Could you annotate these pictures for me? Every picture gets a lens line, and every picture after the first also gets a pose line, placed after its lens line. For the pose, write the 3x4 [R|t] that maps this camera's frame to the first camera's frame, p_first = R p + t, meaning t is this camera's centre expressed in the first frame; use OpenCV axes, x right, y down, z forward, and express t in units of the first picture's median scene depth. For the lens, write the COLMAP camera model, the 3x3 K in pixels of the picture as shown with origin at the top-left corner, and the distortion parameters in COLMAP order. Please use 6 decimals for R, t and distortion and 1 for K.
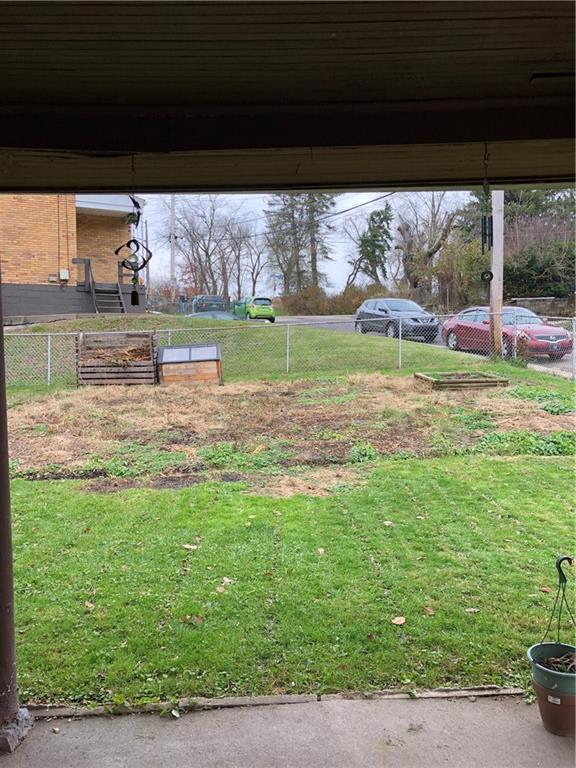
lens RADIAL K [[629.3, 0, 287.7], [0, 629.3, 383.0], [0, 0, 1]] dist [0.018641, -0.029299]
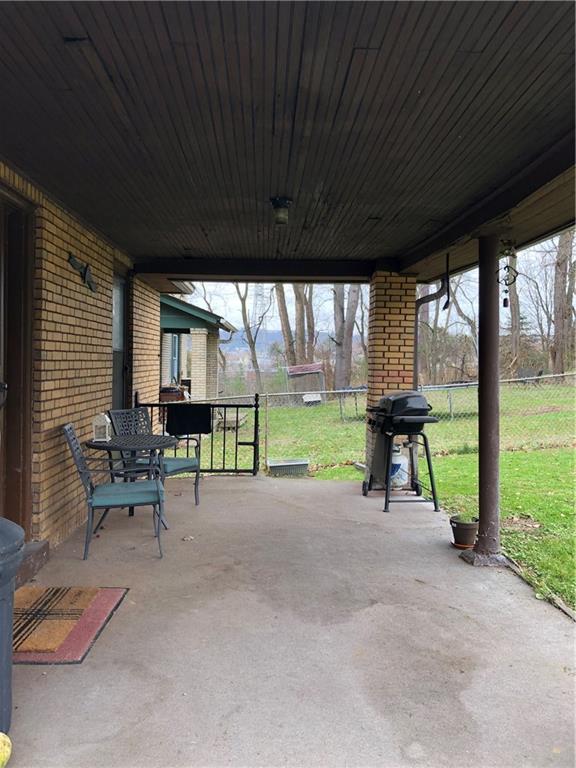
lens RADIAL K [[629.3, 0, 287.9], [0, 629.3, 383.3], [0, 0, 1]] dist [0.018641, -0.029299]
pose [[-0.020501, 0.057580, -0.998130, 1.206169], [-0.052188, 0.996918, 0.058582, -0.000843], [0.998427, 0.053292, -0.017433, 0.440410]]
